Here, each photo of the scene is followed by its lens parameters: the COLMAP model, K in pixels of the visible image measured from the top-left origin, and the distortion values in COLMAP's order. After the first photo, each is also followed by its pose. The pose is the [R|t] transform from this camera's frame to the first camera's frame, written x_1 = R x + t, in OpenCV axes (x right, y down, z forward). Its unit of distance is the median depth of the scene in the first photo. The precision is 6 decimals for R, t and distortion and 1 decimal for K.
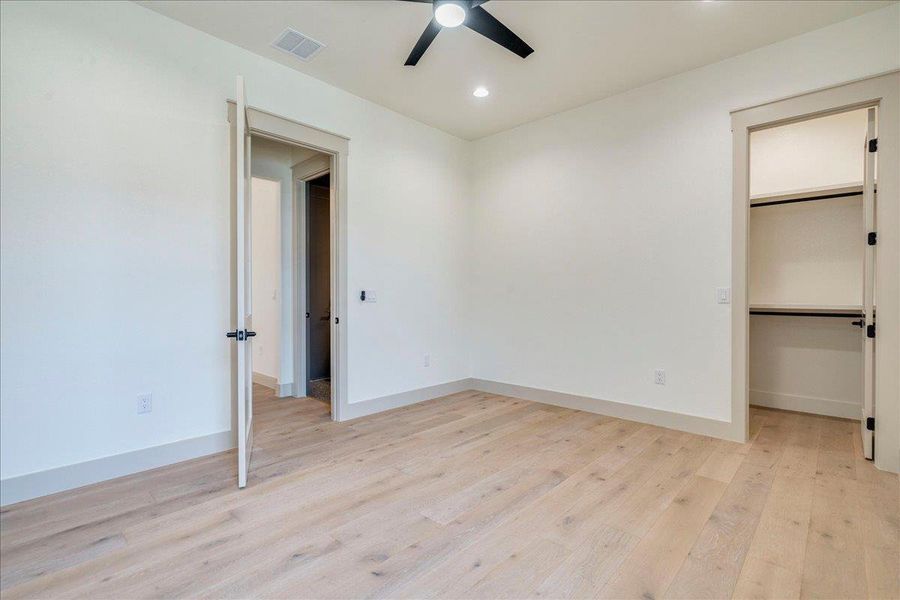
lens RADIAL K [[420.2, 0, 452.6], [0, 420.2, 299.1], [0, 0, 1]] dist [-0.000869, 0.000043]
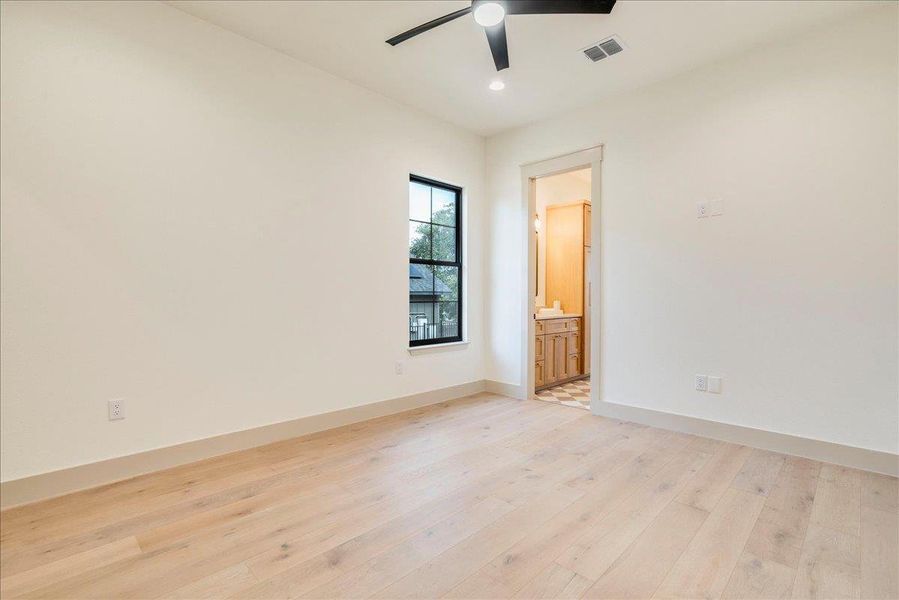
lens RADIAL K [[419.8, 0, 452.1], [0, 419.8, 299.1], [0, 0, 1]] dist [-0.000869, 0.000043]
pose [[-0.999749, -0.002085, 0.022288, 0.056464], [-0.001777, 0.999902, 0.013853, -0.014386], [-0.022315, 0.013810, -0.999656, 1.992464]]
